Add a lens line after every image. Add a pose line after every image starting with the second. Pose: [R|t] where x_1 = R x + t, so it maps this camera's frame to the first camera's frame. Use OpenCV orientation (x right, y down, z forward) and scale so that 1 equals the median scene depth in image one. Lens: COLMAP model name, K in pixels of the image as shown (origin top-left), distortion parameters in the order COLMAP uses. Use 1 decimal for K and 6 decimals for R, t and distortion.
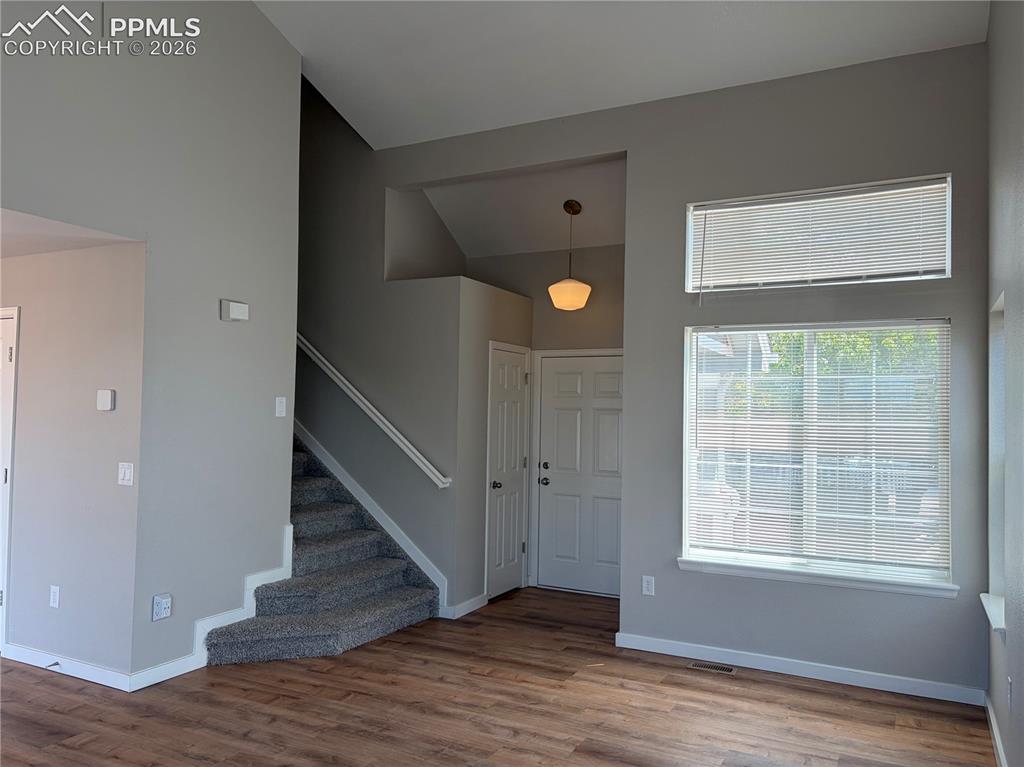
lens RADIAL K [[777.4, 0, 519.5], [0, 777.4, 382.3], [0, 0, 1]] dist [0.046188, -0.051278]
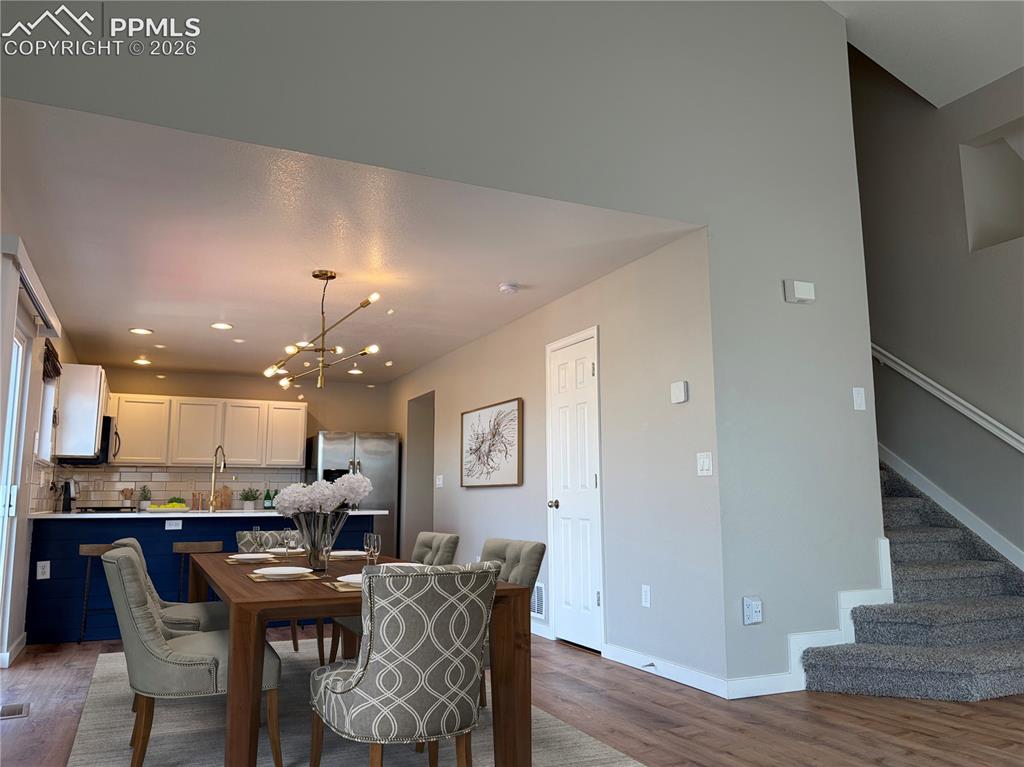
lens RADIAL K [[777.4, 0, 512.0], [0, 777.4, 384.3], [0, 0, 1]] dist [0.046188, -0.051278]
pose [[0.789656, -0.109462, -0.603706, -0.095514], [0.039427, 0.990976, -0.128108, 0.125980], [0.612281, 0.077359, 0.786846, 0.091863]]
